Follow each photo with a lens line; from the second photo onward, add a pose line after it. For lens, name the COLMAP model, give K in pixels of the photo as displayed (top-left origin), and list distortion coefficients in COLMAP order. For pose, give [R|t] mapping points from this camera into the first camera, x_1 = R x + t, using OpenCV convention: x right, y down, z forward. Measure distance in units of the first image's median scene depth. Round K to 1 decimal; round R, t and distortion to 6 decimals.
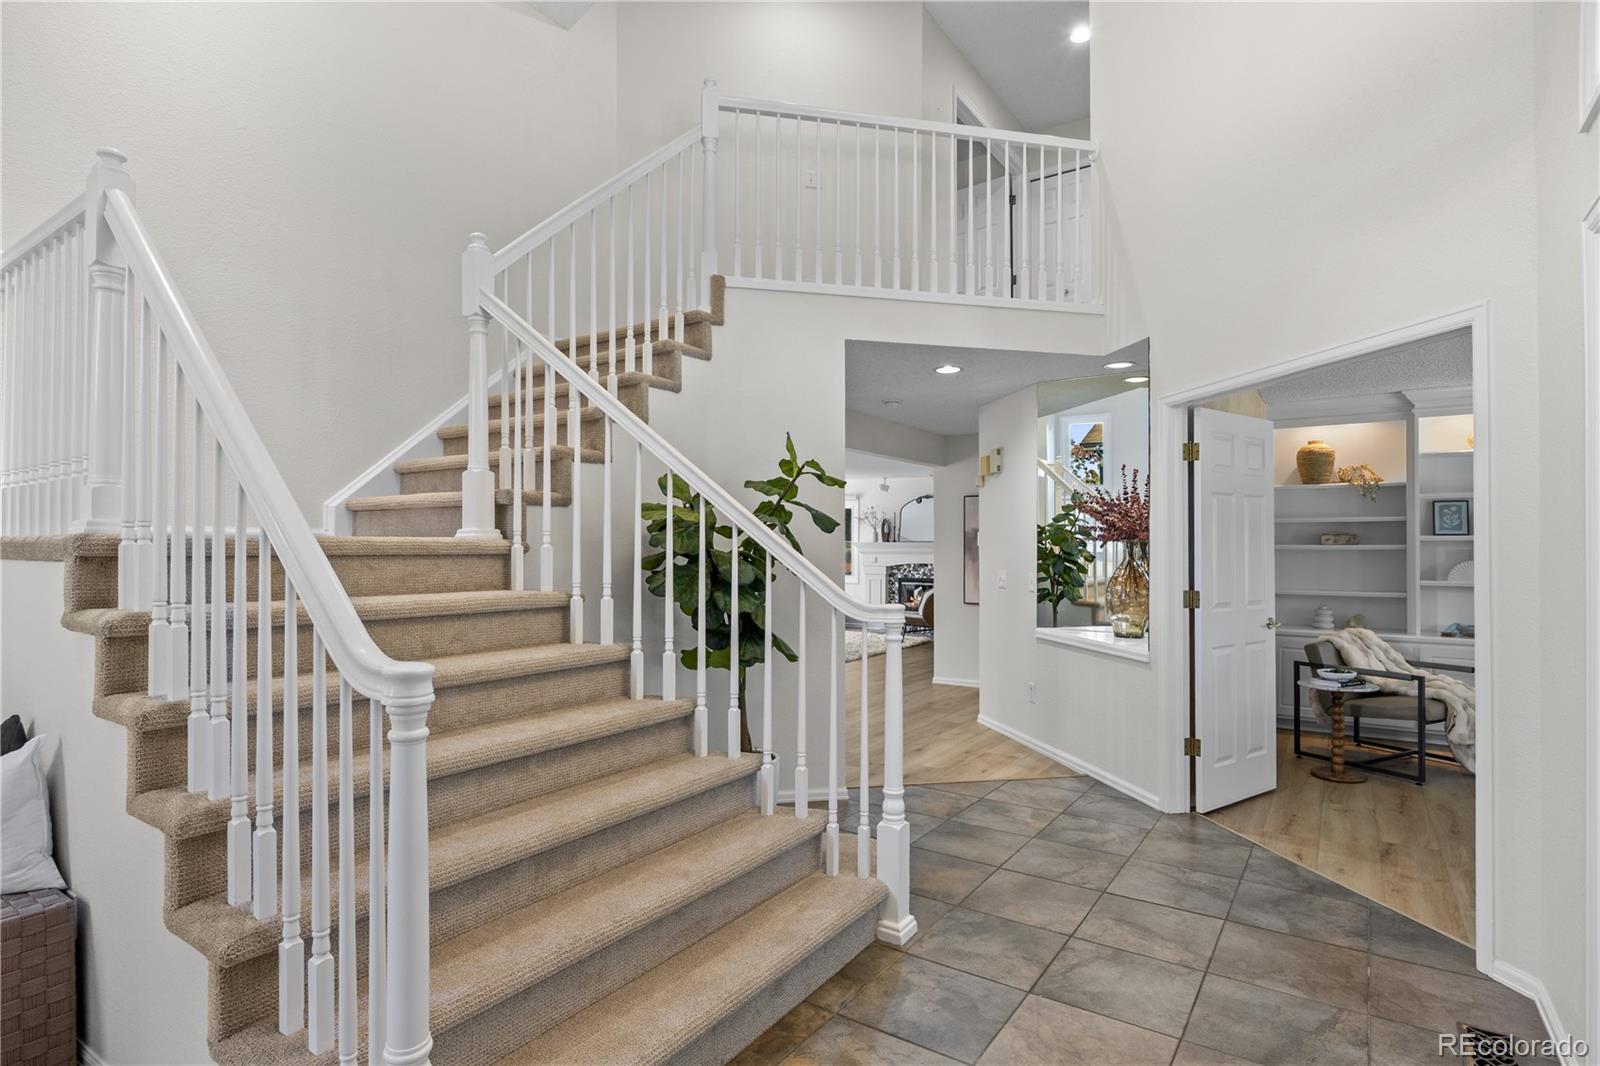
lens RADIAL K [[816.6, 0, 804.2], [0, 816.6, 544.2], [0, 0, 1]] dist [-0.005179, -0.001801]
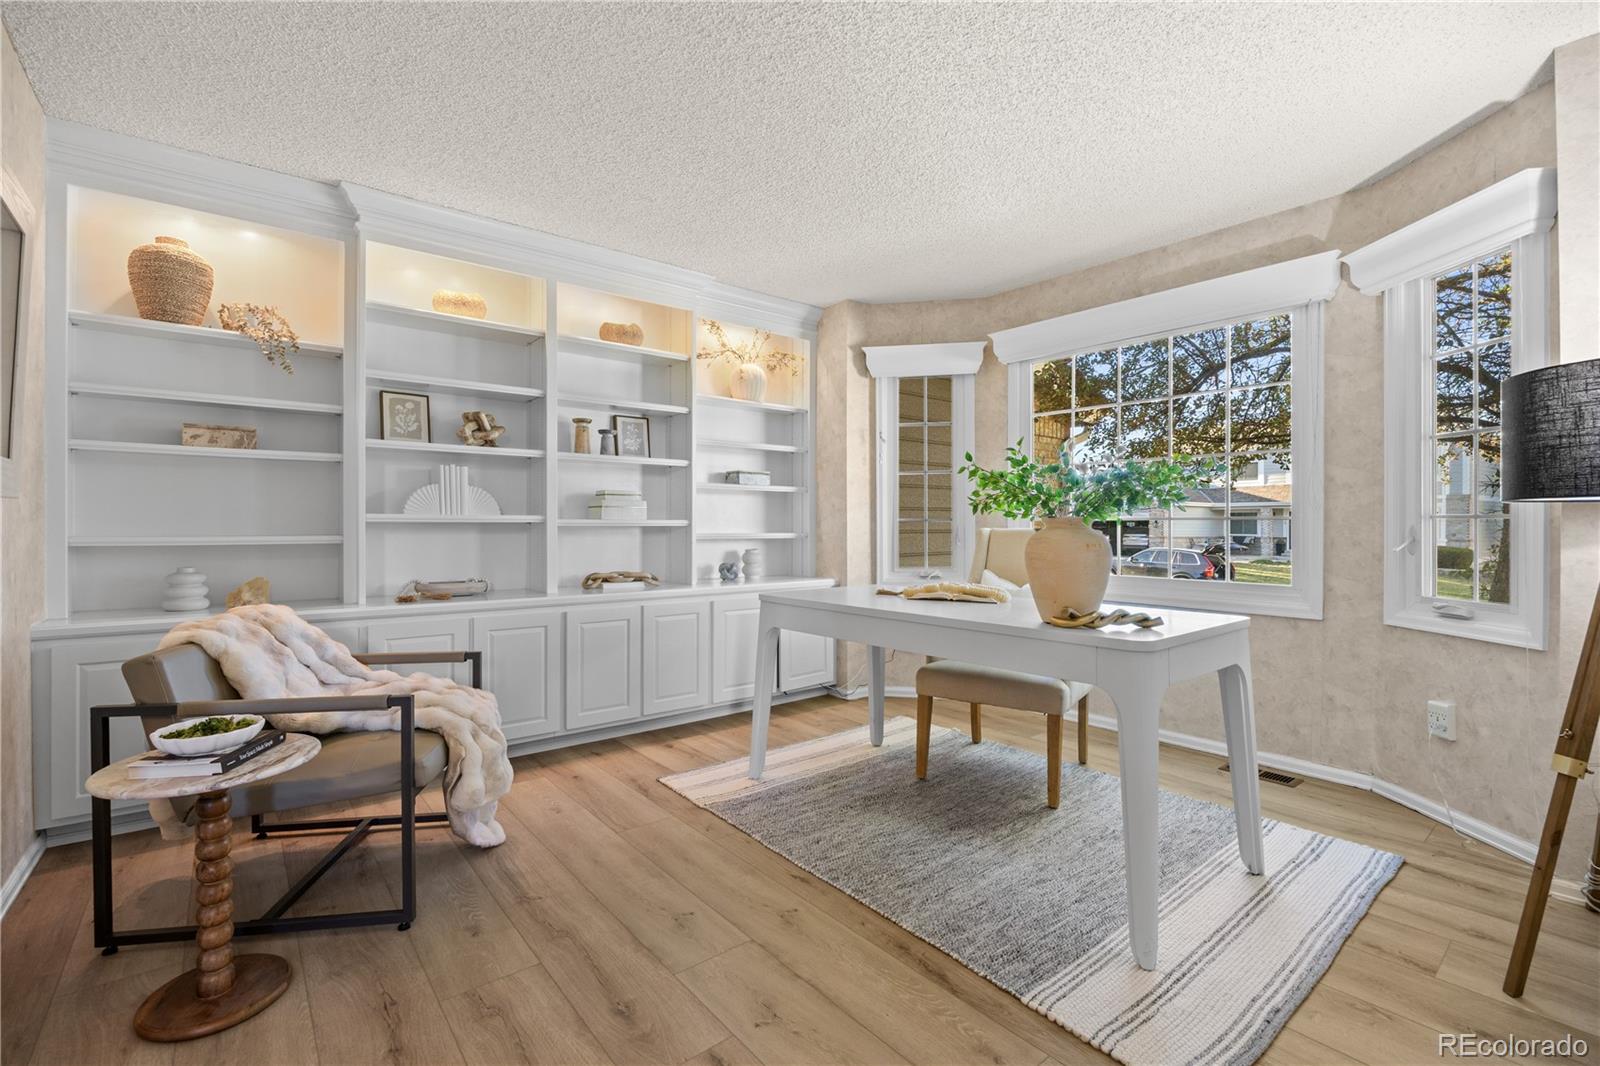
lens RADIAL K [[704.3, 0, 805.3], [0, 704.3, 519.8], [0, 0, 1]] dist [-0.019666, 0.000765]
pose [[0.288111, 0.006331, 0.957576, 0.361567], [-0.000807, 0.999979, -0.006368, 0.052682], [-0.957597, 0.001062, 0.288111, 0.547118]]
